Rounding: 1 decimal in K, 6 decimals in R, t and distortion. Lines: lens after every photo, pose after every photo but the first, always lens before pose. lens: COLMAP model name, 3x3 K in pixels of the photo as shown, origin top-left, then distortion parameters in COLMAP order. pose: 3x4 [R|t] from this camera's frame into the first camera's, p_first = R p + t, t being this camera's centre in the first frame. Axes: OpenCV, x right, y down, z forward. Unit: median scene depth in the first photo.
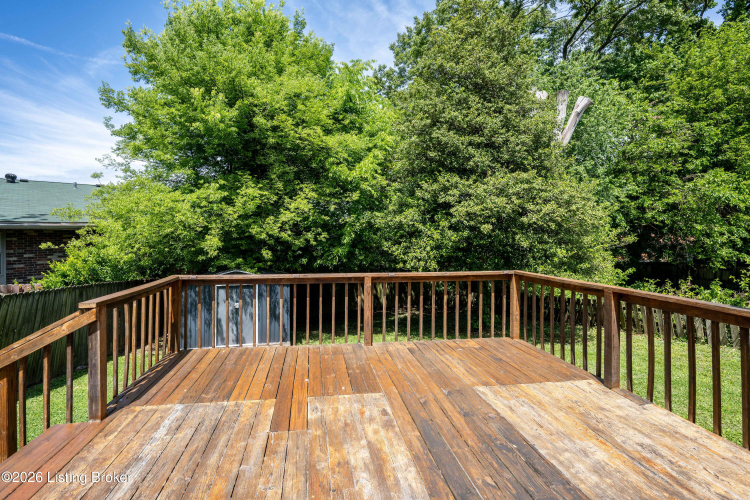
lens RADIAL K [[357.4, 0, 359.9], [0, 357.4, 235.1], [0, 0, 1]] dist [-0.000292, -0.000167]
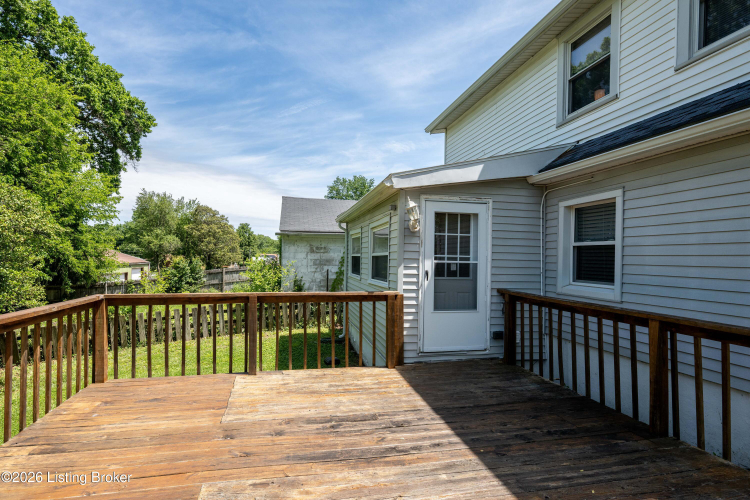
lens RADIAL K [[359.8, 0, 371.1], [0, 359.8, 253.7], [0, 0, 1]] dist [-0.001800, -0.000113]
pose [[-0.078992, 0.017942, 0.996714, -0.652637], [-0.009669, 0.999777, -0.018763, 0.035781], [-0.996828, -0.011120, -0.078801, 0.797186]]
